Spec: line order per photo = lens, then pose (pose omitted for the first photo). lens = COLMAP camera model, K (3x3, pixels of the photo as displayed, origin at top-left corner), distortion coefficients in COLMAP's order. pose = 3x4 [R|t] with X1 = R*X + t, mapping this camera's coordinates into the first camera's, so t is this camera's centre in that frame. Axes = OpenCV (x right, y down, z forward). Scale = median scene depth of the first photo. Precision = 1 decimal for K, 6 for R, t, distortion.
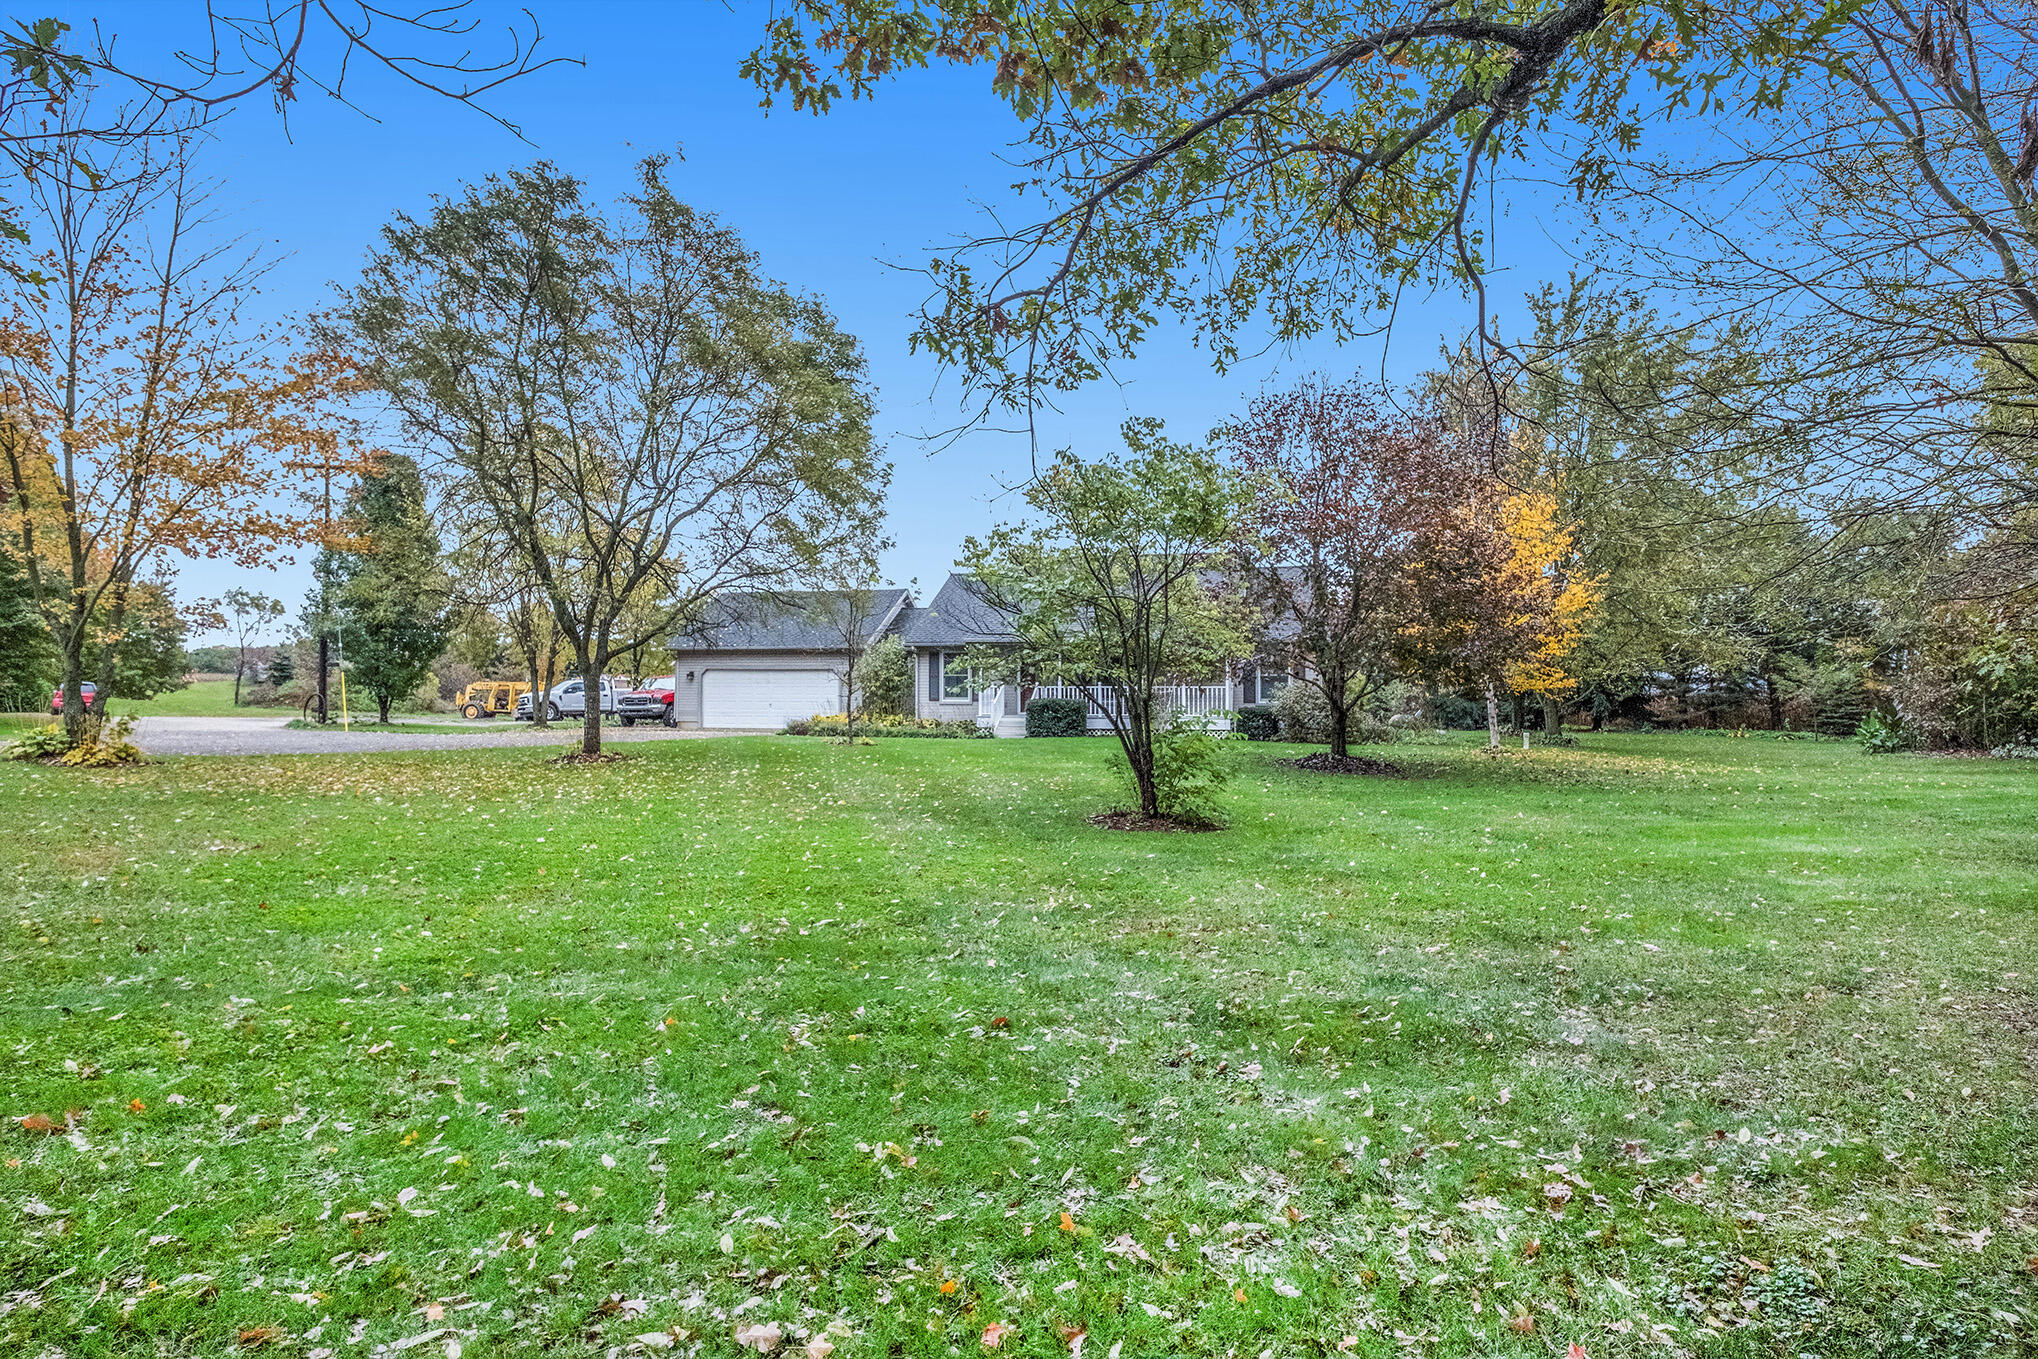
lens RADIAL K [[976.8, 0, 1019.0], [0, 976.8, 679.5], [0, 0, 1]] dist [0.000303, -0.000121]
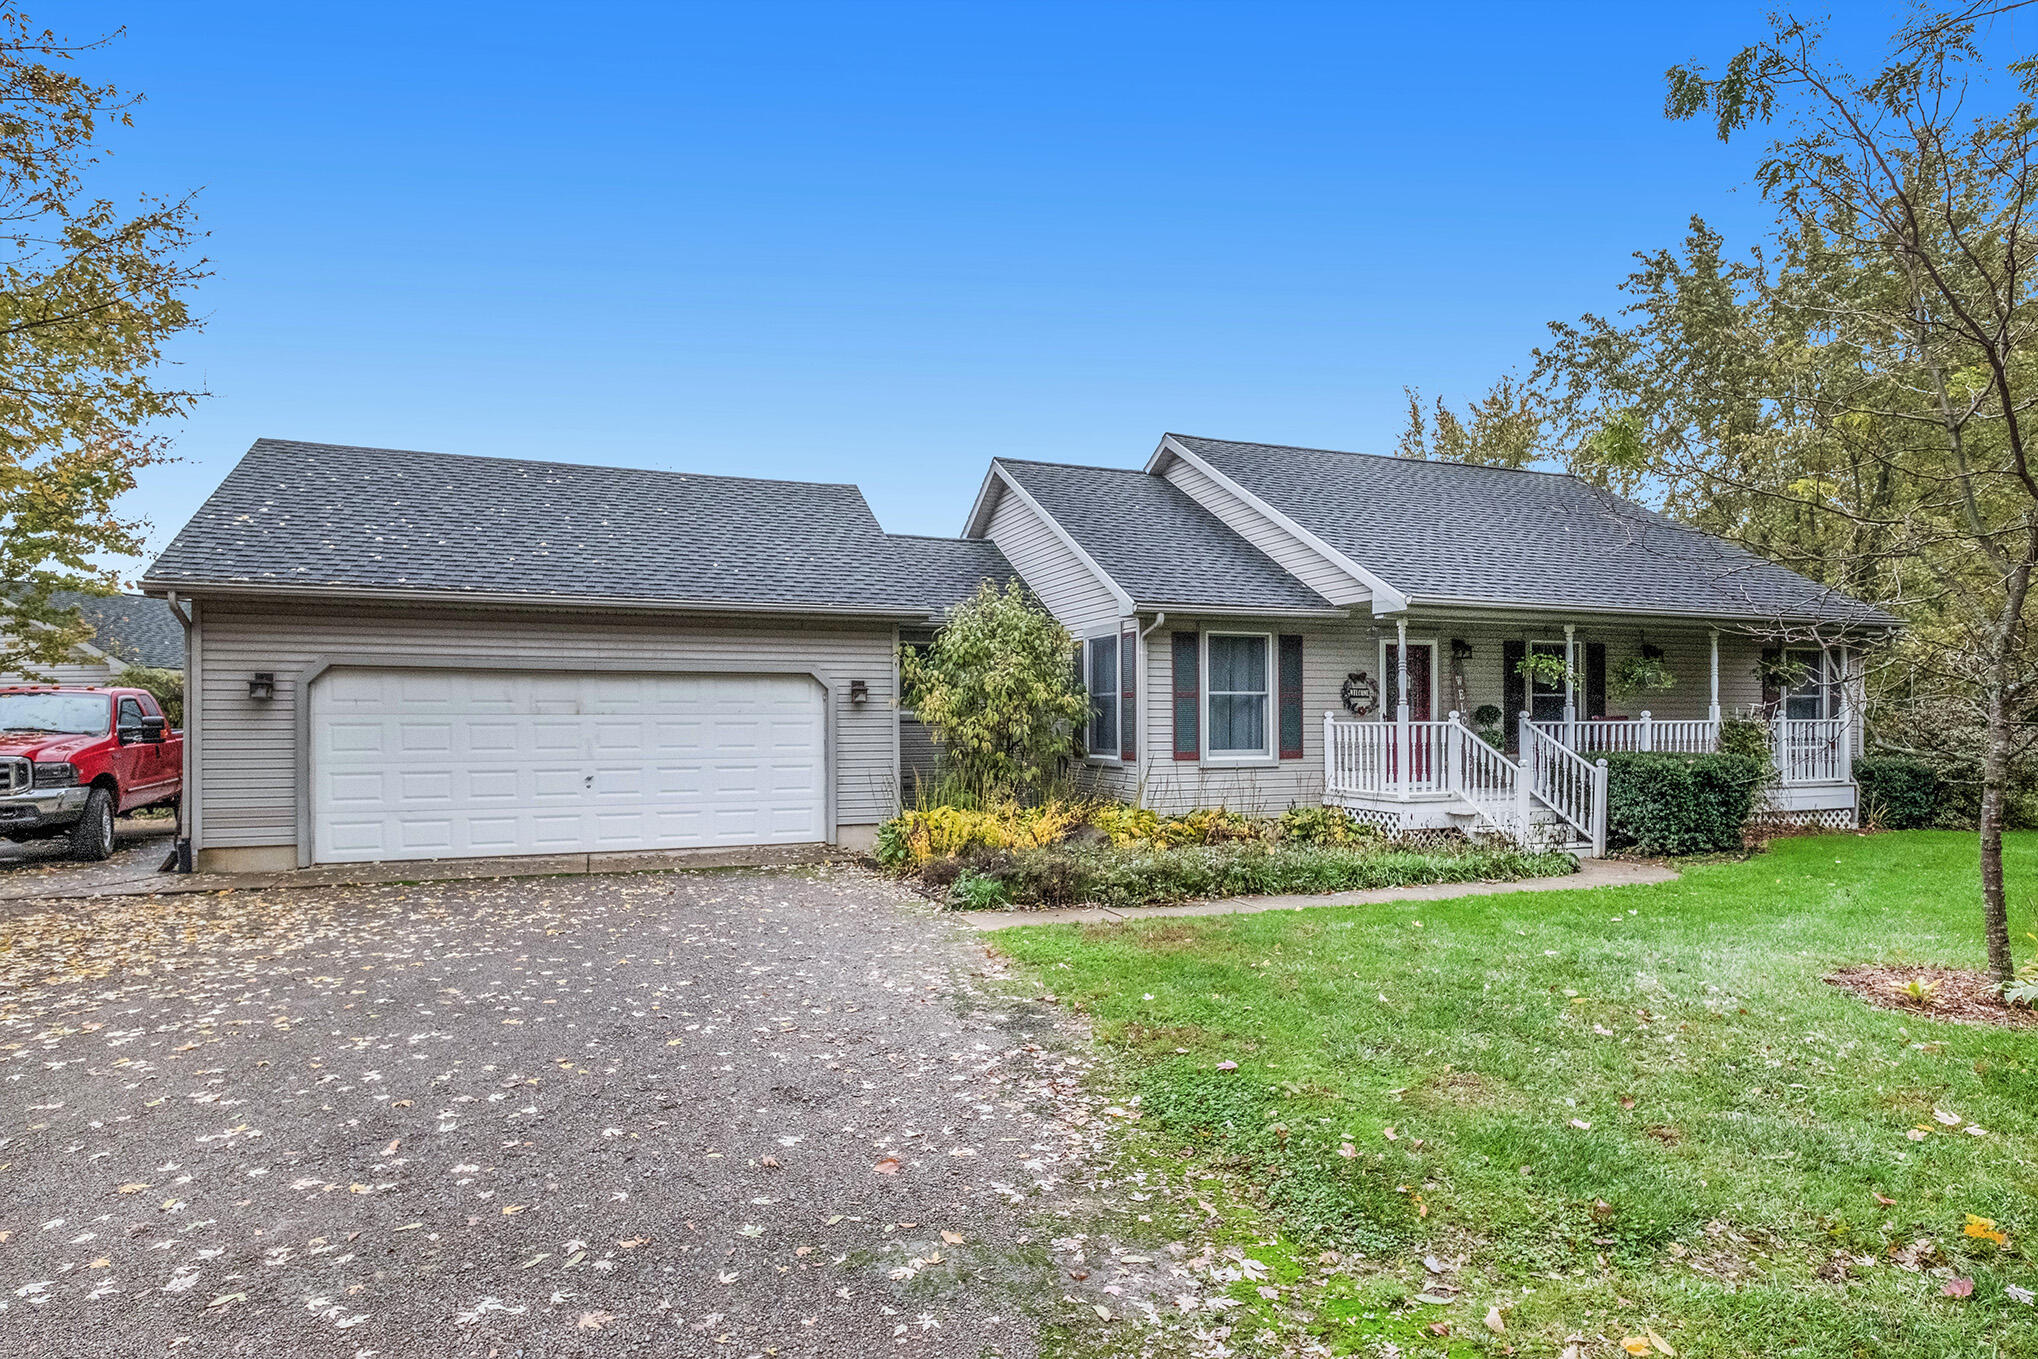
lens RADIAL K [[1025.3, 0, 1019.0], [0, 1025.3, 679.5], [0, 0, 1]] dist [-0.011726, -0.000472]
pose [[0.806635, 0.011592, 0.590936, -0.371189], [-0.004780, 0.999903, -0.013090, -0.003893], [-0.591030, 0.007735, 0.806612, 0.712958]]
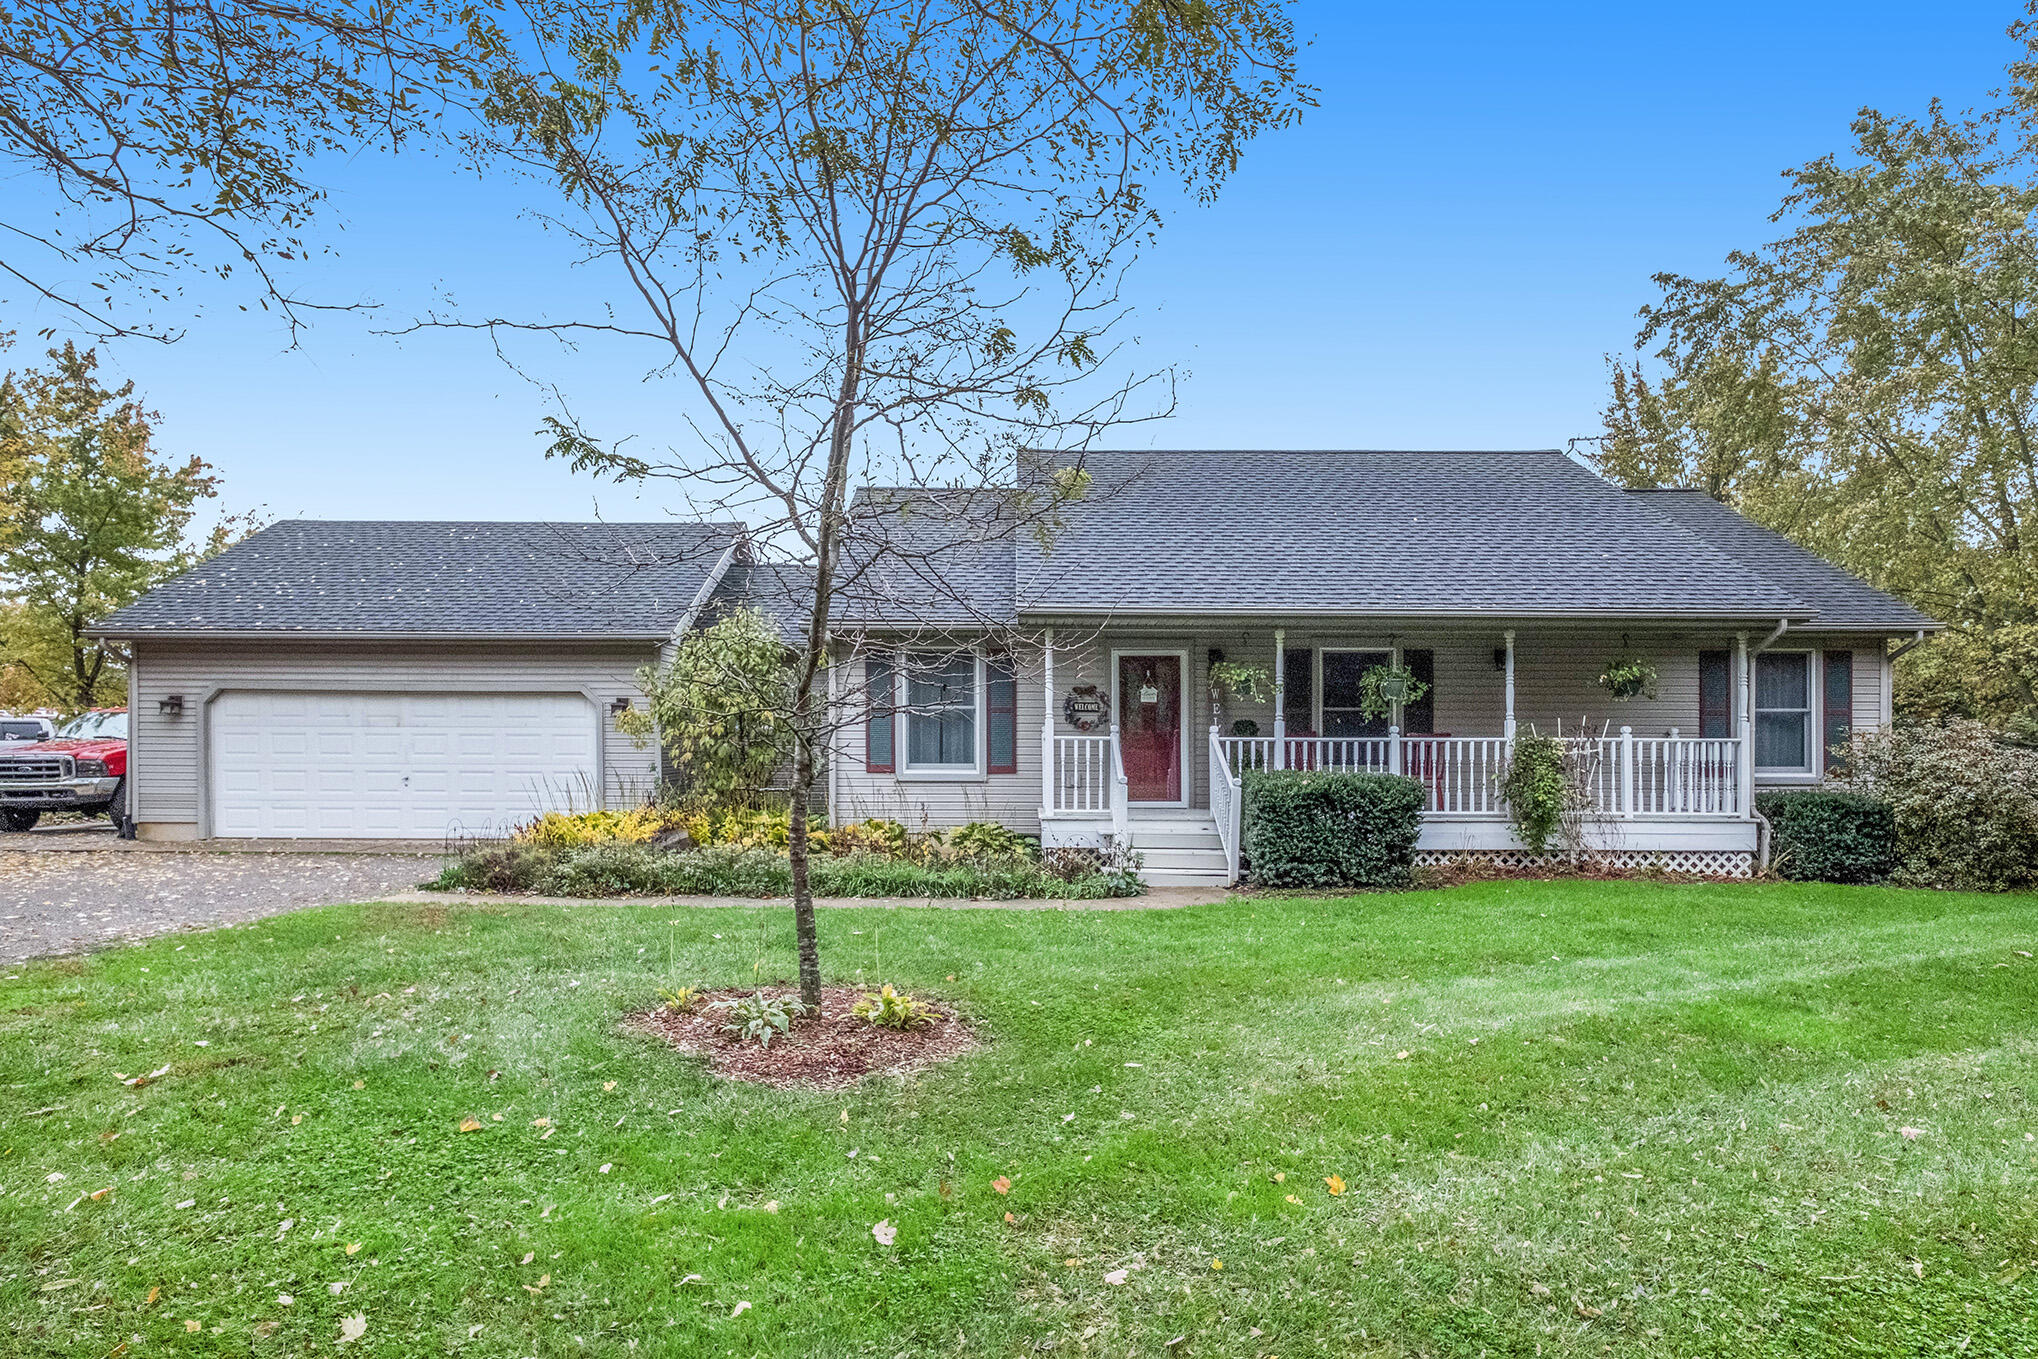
lens RADIAL K [[976.8, 0, 1019.0], [0, 976.8, 679.5], [0, 0, 1]] dist [0.000303, -0.000121]
pose [[0.956802, 0.009919, 0.290570, -0.147370], [-0.001357, 0.999559, -0.029652, -0.003908], [-0.290736, 0.027977, 0.956394, 0.605413]]
